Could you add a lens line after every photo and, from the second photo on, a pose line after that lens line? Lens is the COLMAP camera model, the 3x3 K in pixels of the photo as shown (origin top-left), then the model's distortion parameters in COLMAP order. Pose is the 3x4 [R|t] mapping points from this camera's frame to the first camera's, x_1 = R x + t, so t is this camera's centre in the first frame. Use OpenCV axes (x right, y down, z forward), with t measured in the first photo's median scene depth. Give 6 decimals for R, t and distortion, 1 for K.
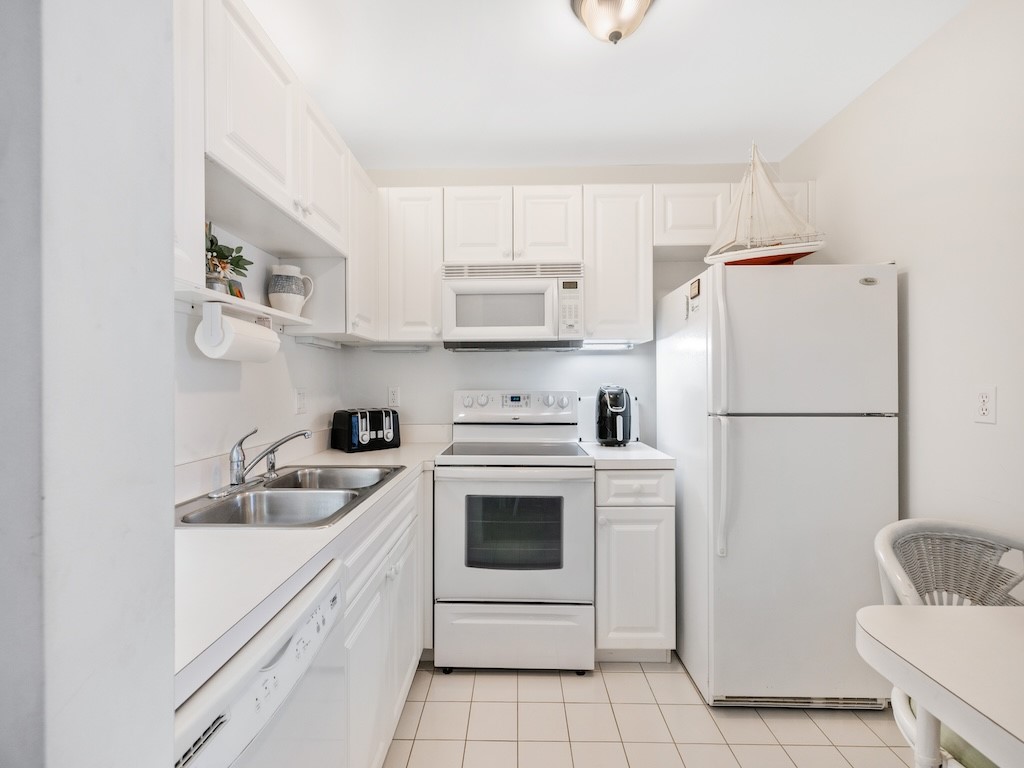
lens RADIAL K [[433.2, 0, 507.7], [0, 433.2, 382.8], [0, 0, 1]] dist [0.004125, 0.001112]
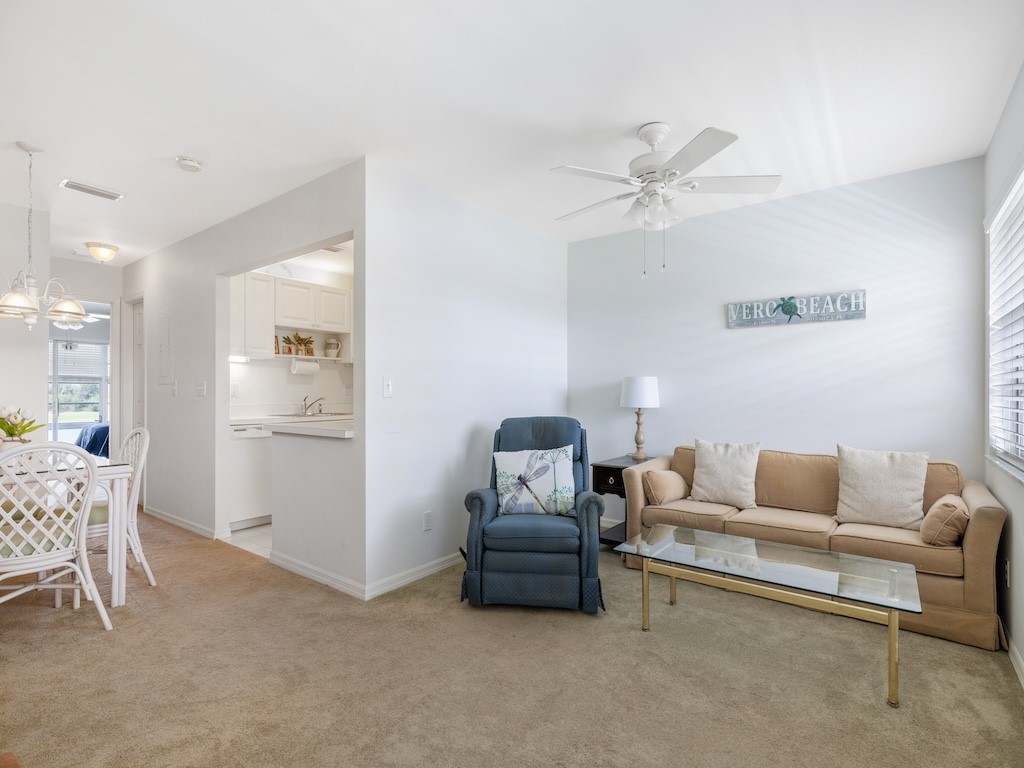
lens RADIAL K [[505.5, 0, 508.1], [0, 505.5, 390.5], [0, 0, 1]] dist [-0.001054, 0.001373]
pose [[0.806930, -0.001702, -0.590644, 1.845790], [-0.001006, 0.999990, -0.004255, 0.053743], [0.590646, 0.004027, 0.806921, -0.739627]]
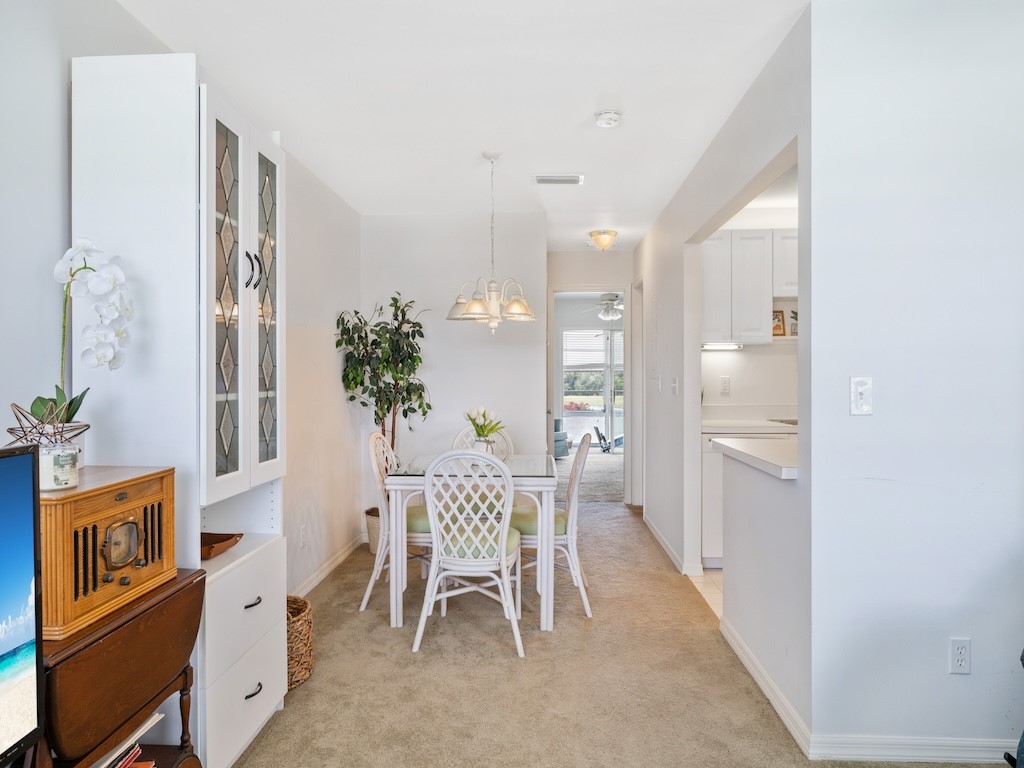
lens RADIAL K [[630.2, 0, 508.0], [0, 630.2, 380.8], [0, 0, 1]] dist [-0.002158, 0.001289]
pose [[-0.037564, 0.010335, -0.999241, 1.747746], [0.004334, 0.999939, 0.010180, 0.001036], [0.999285, -0.003948, -0.037607, -0.316225]]
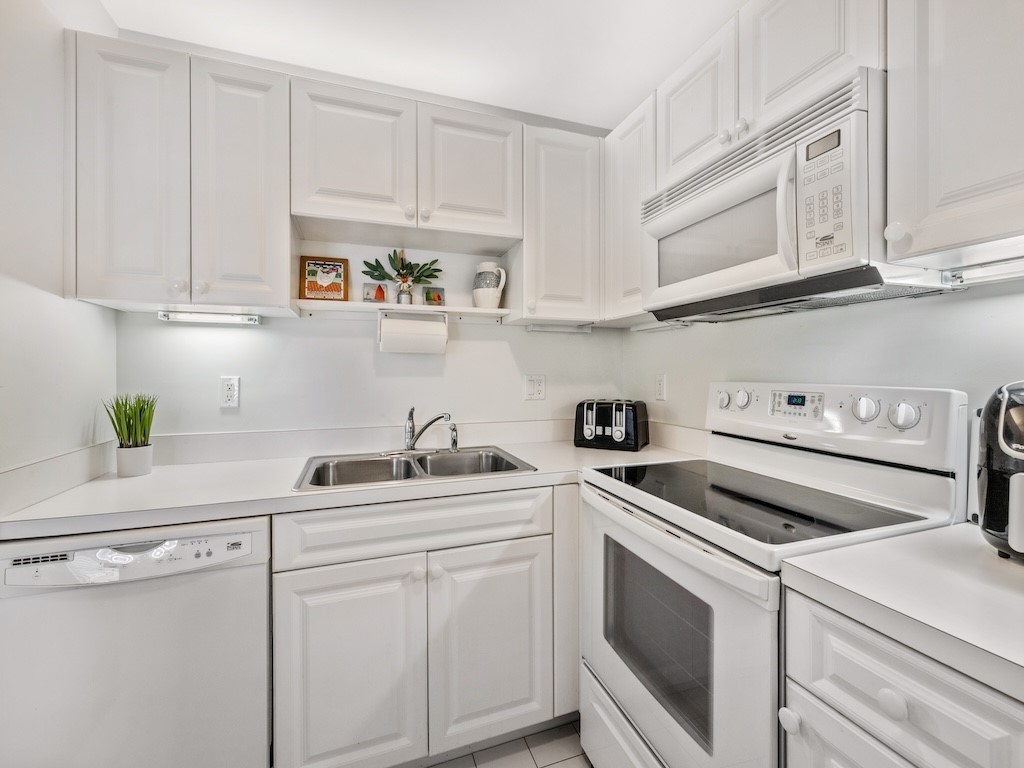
lens RADIAL K [[433.2, 0, 506.3], [0, 433.2, 369.6], [0, 0, 1]] dist [0.004125, 0.001112]
pose [[0.348454, 0.000791, -0.937325, 0.437286], [0.000899, 0.999999, 0.001179, -0.001290], [0.937325, -0.001253, 0.348453, 0.543220]]
